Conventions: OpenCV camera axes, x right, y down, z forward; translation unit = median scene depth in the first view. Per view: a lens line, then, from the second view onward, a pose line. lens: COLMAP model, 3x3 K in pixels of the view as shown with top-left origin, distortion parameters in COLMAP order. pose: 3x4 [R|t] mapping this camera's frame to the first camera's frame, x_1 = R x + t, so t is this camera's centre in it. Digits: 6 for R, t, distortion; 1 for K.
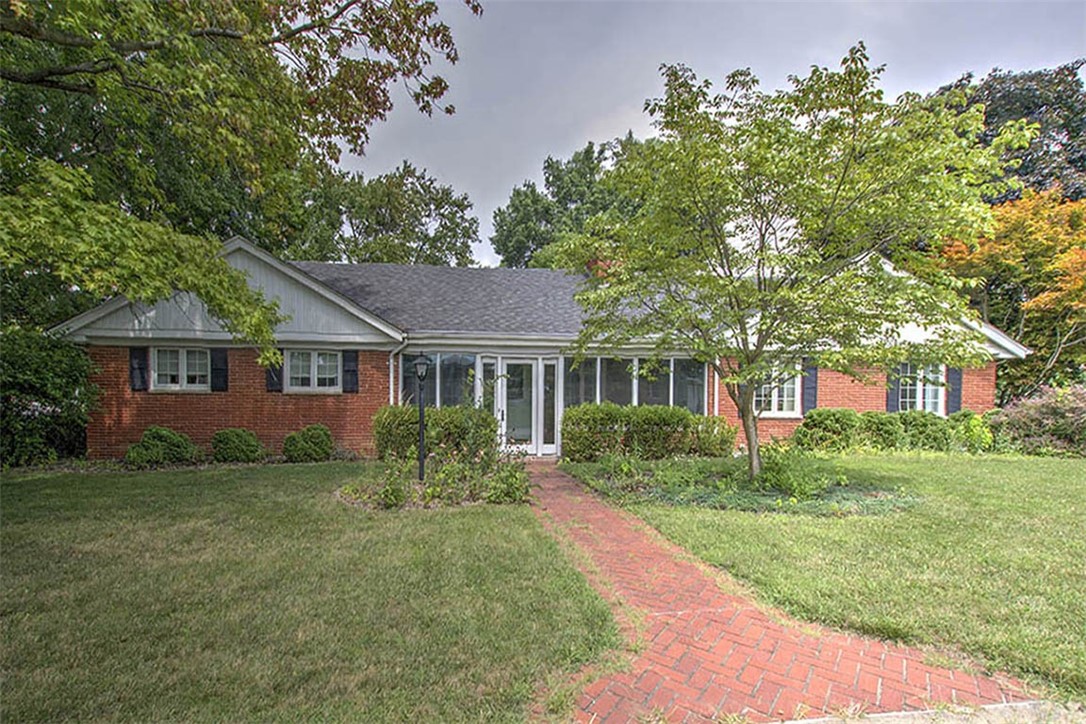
lens RADIAL K [[471.6, 0, 538.4], [0, 471.6, 406.9], [0, 0, 1]] dist [-0.003184, -0.000337]
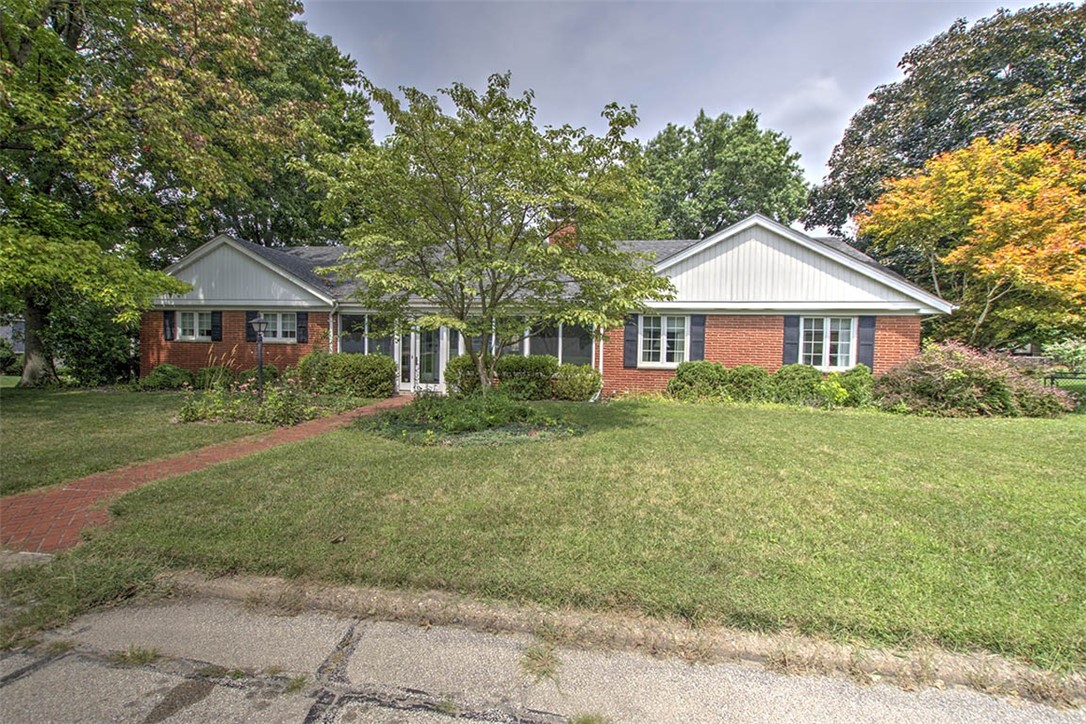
lens RADIAL K [[397.6, 0, 543.7], [0, 397.6, 365.4], [0, 0, 1]] dist [-0.000070, 0.000153]
pose [[0.977582, 0.019437, -0.209655, 0.550640], [-0.015685, 0.999686, 0.019545, 0.003039], [0.209969, -0.015819, 0.977580, -0.000878]]
